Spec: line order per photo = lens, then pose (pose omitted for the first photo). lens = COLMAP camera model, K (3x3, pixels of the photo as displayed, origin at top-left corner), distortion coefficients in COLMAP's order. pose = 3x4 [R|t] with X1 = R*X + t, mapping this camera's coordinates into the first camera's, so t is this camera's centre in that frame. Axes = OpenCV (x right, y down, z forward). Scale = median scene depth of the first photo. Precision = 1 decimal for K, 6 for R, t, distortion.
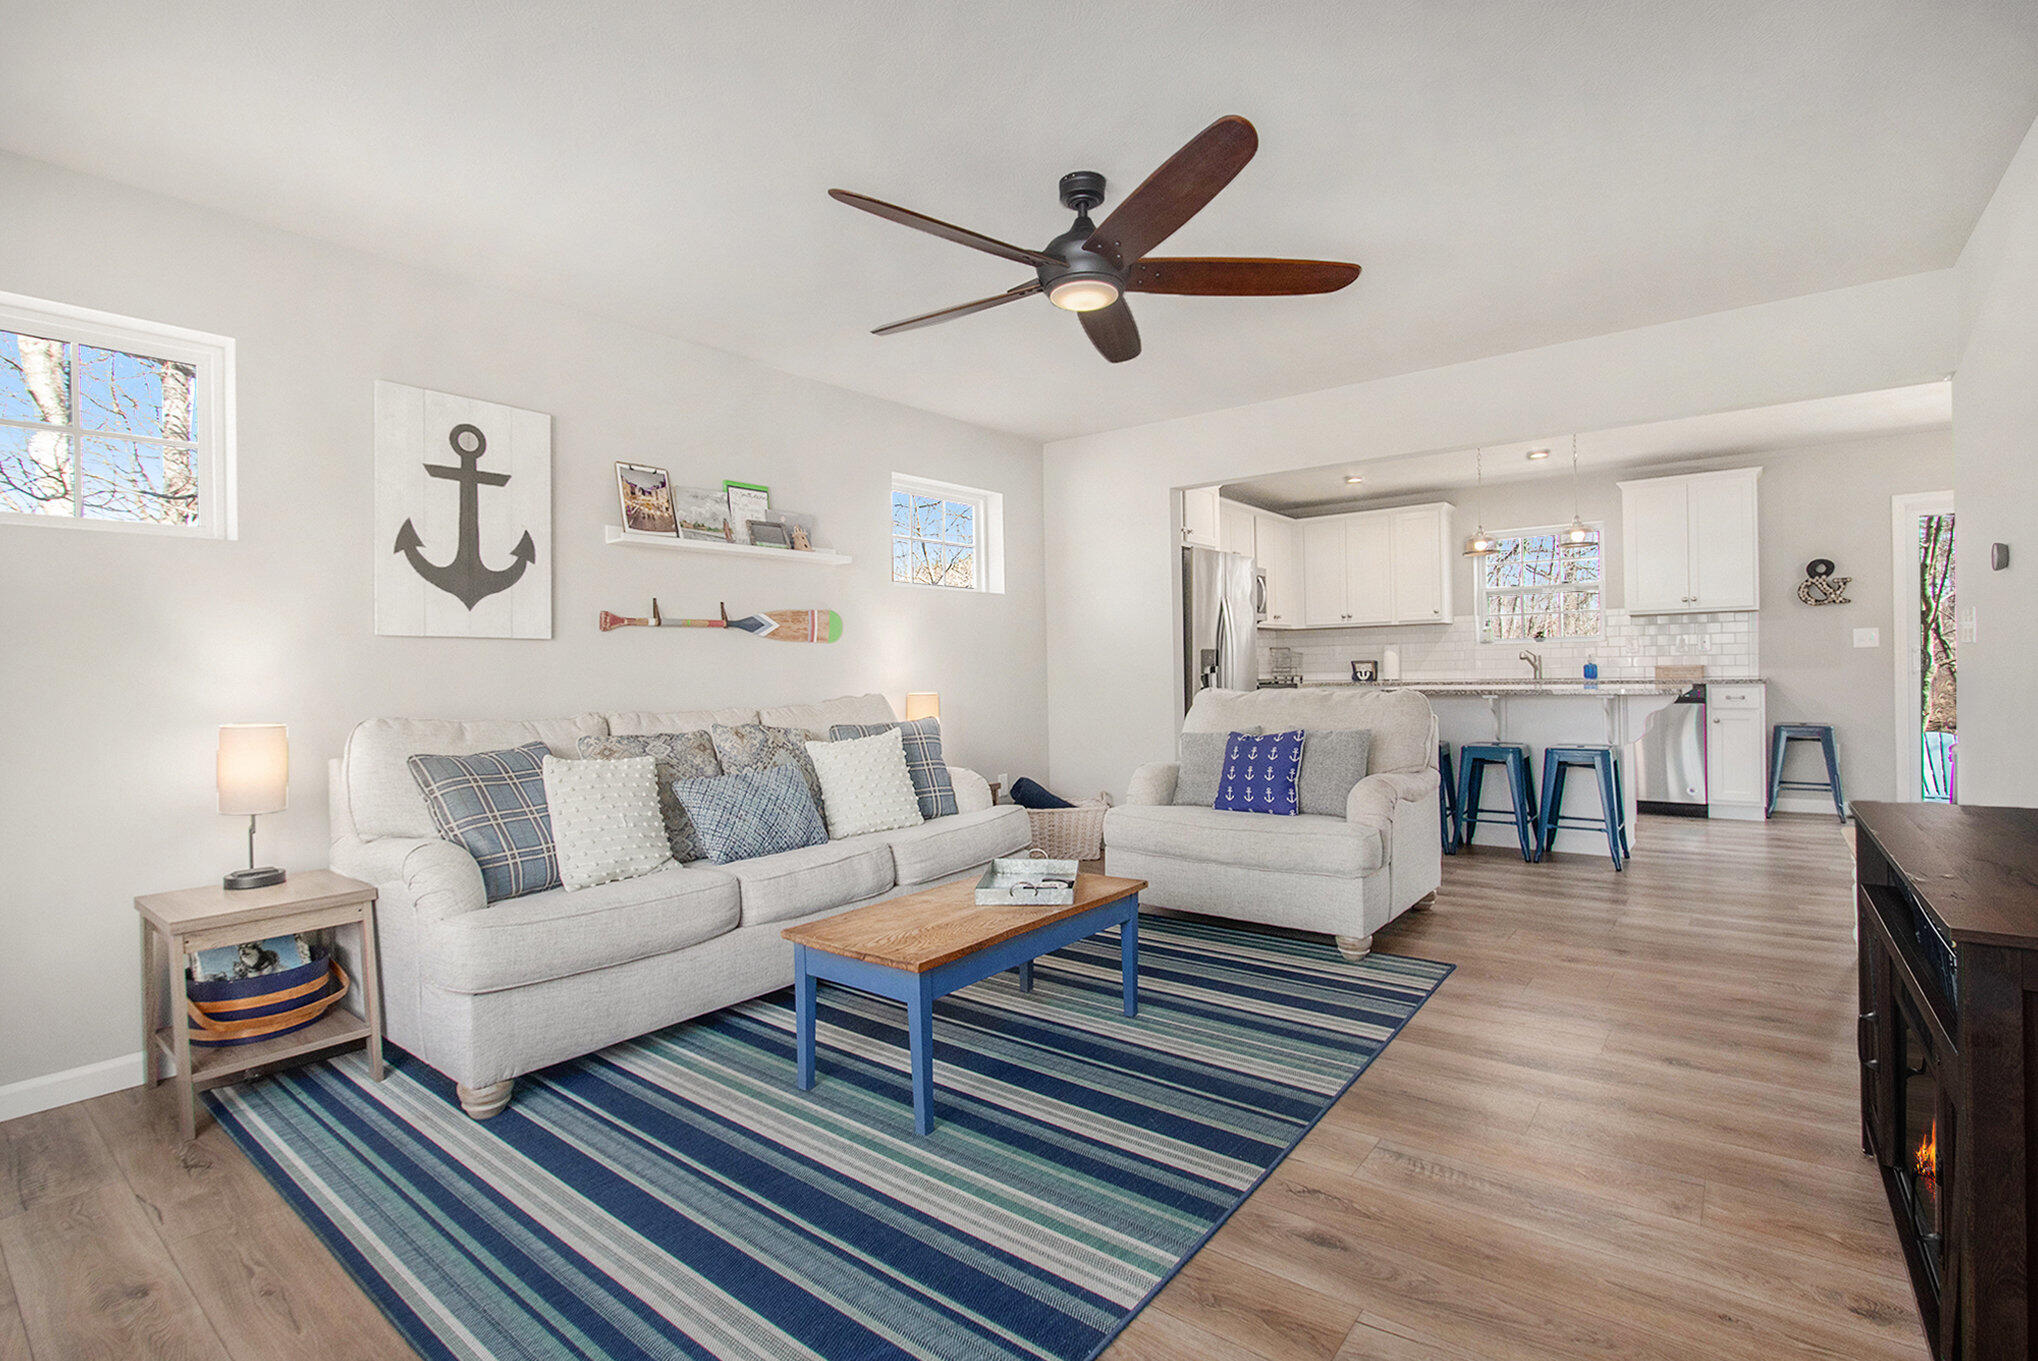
lens RADIAL K [[940.6, 0, 996.9], [0, 940.6, 668.3], [0, 0, 1]] dist [-0.032651, 0.013555]
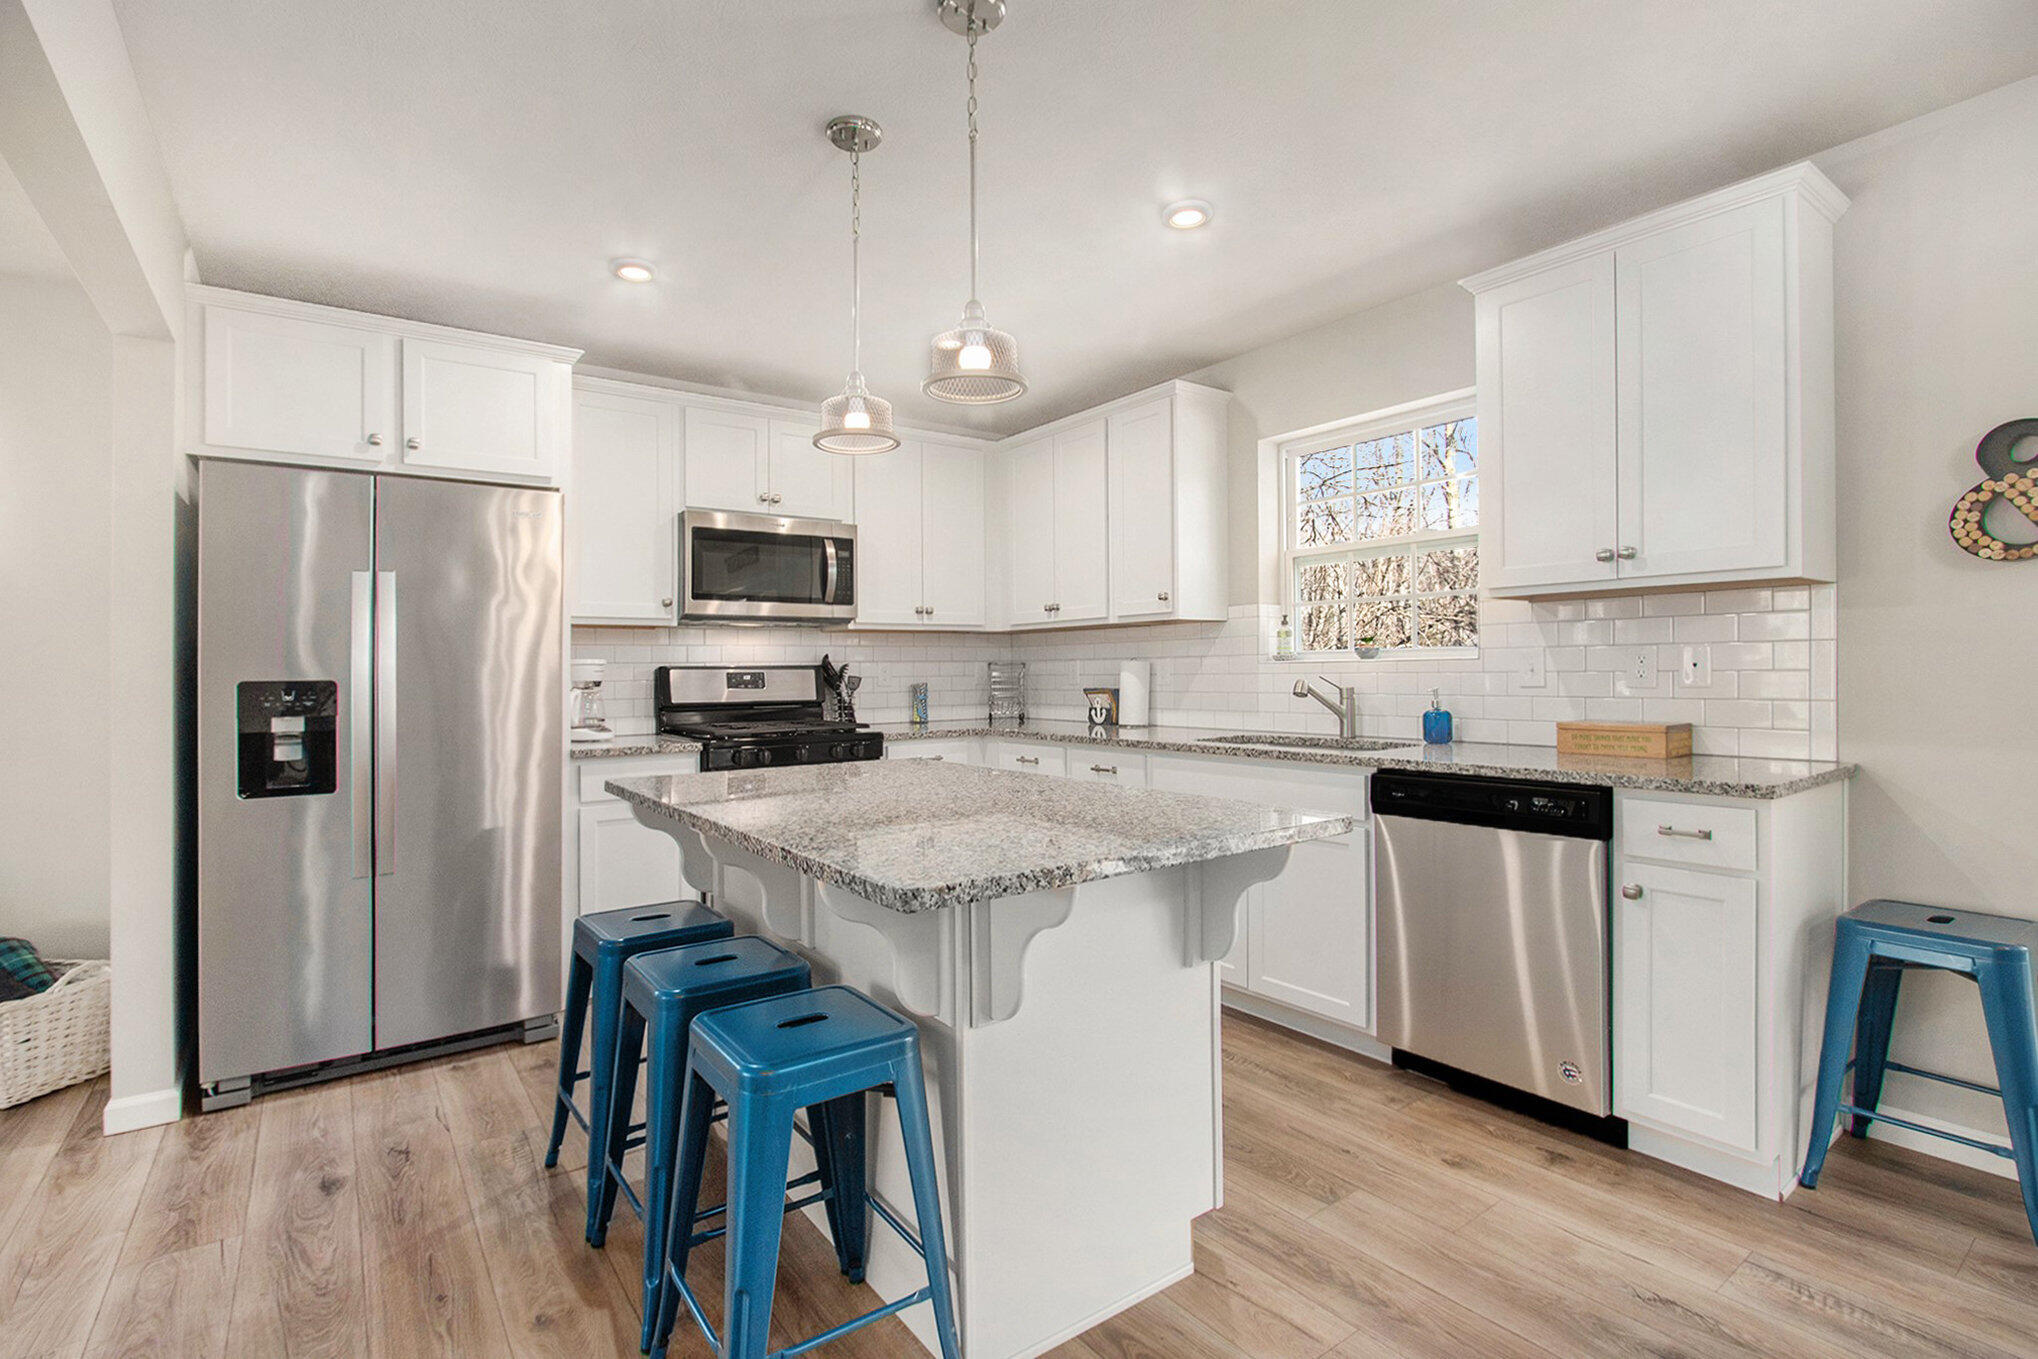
lens RADIAL K [[940.6, 0, 996.9], [0, 940.6, 667.3], [0, 0, 1]] dist [-0.032651, 0.013555]
pose [[0.965004, 0.007624, -0.262123, 0.620182], [-0.007734, 0.999970, 0.000613, -0.026773], [0.262120, 0.001436, 0.965034, 0.582489]]
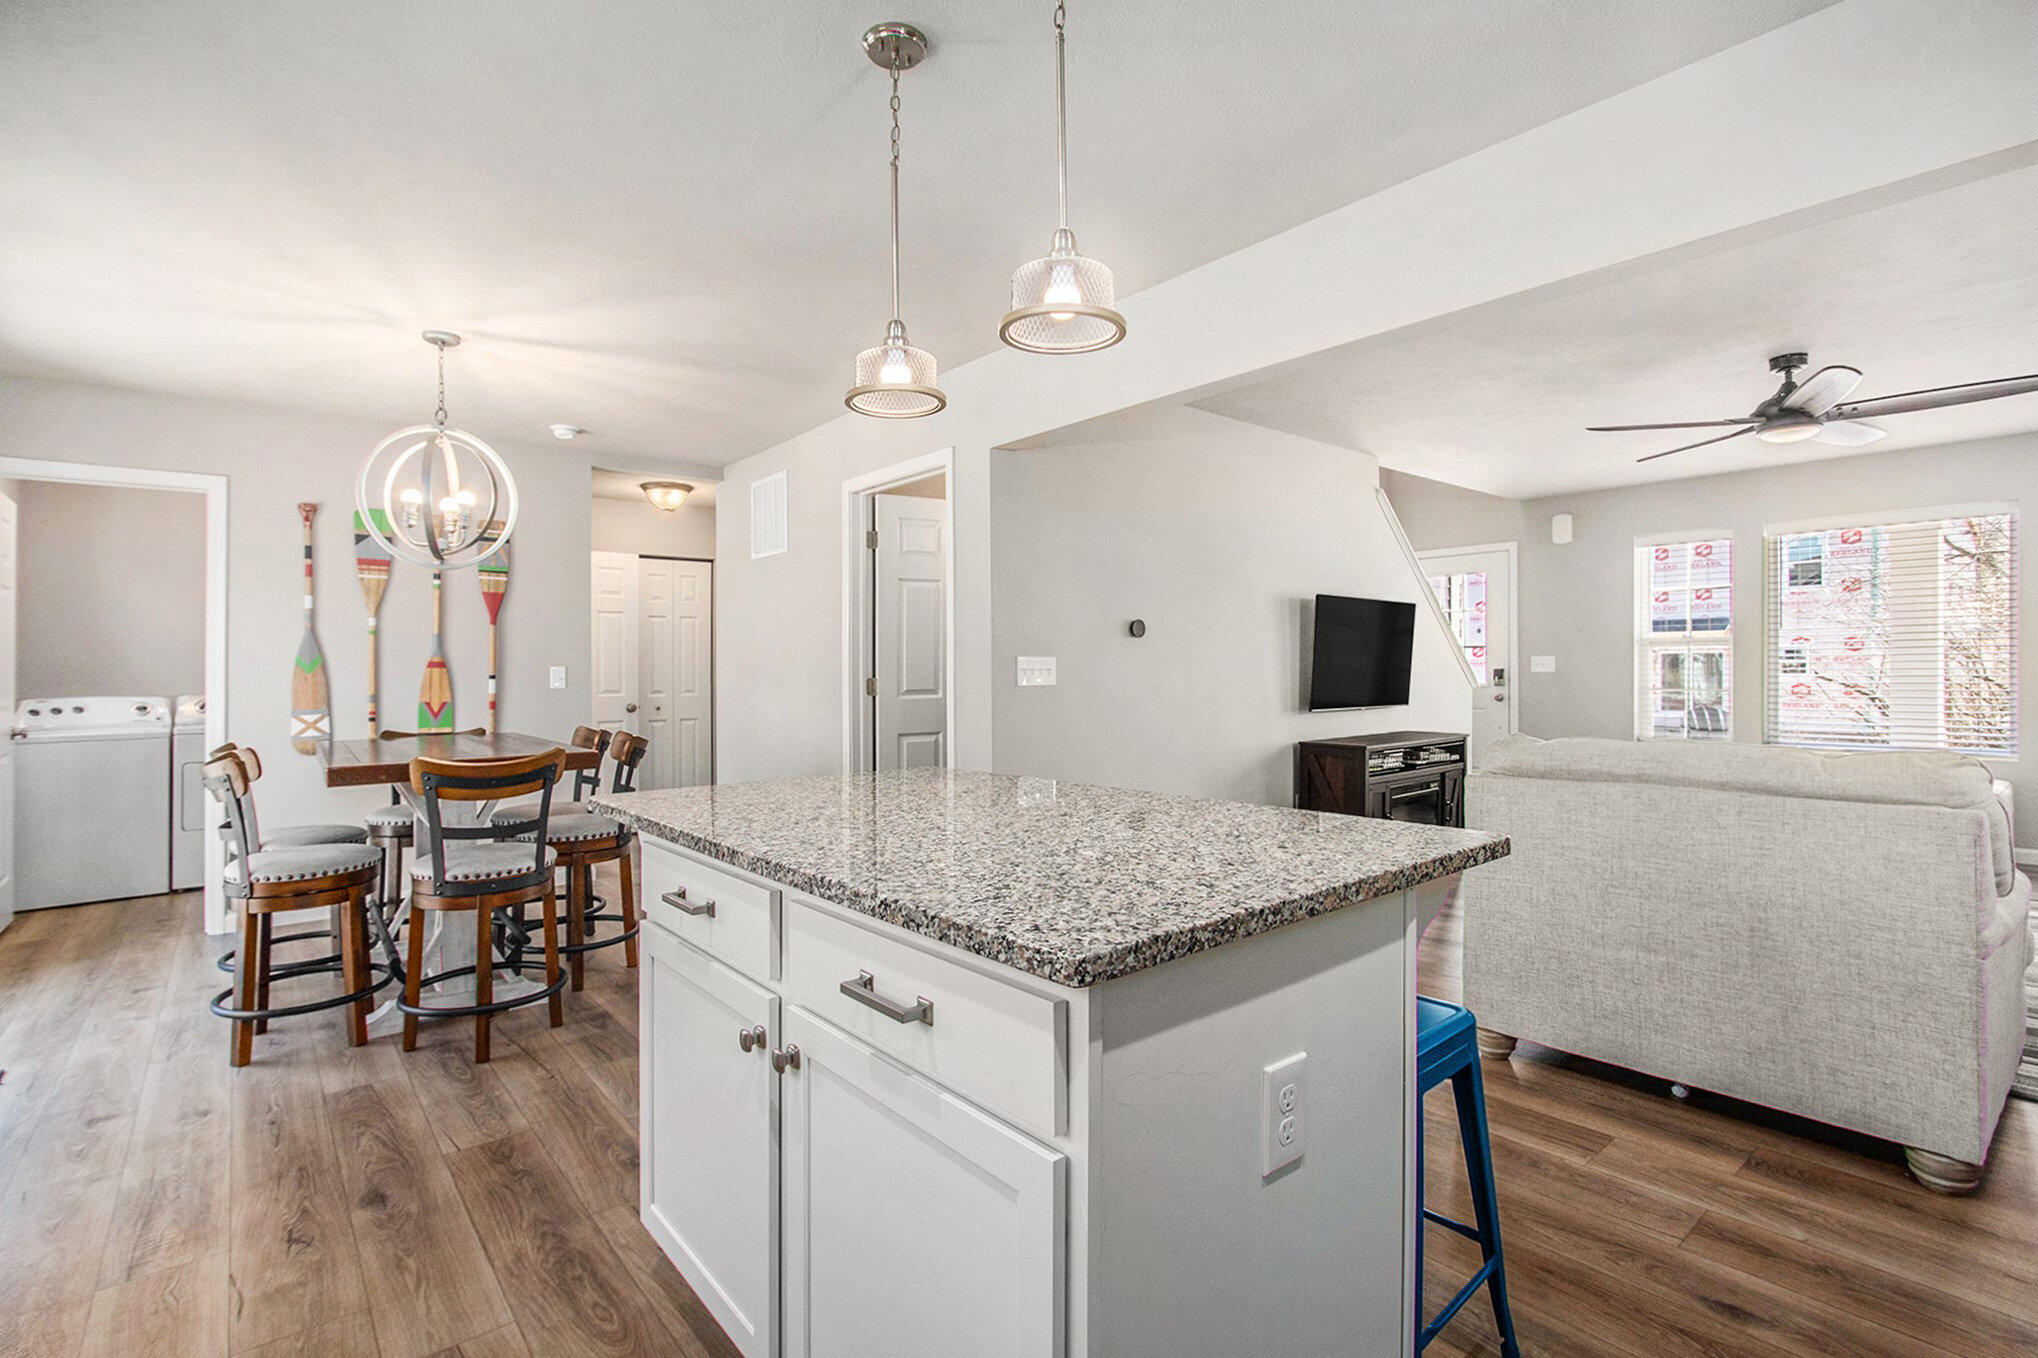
lens RADIAL K [[940.6, 0, 996.9], [0, 940.6, 666.8], [0, 0, 1]] dist [-0.032651, 0.013555]
pose [[-0.979428, 0.031024, 0.199394, 0.436655], [0.027531, 0.999415, -0.020267, -0.023018], [-0.199907, -0.014360, -0.979710, 1.163315]]
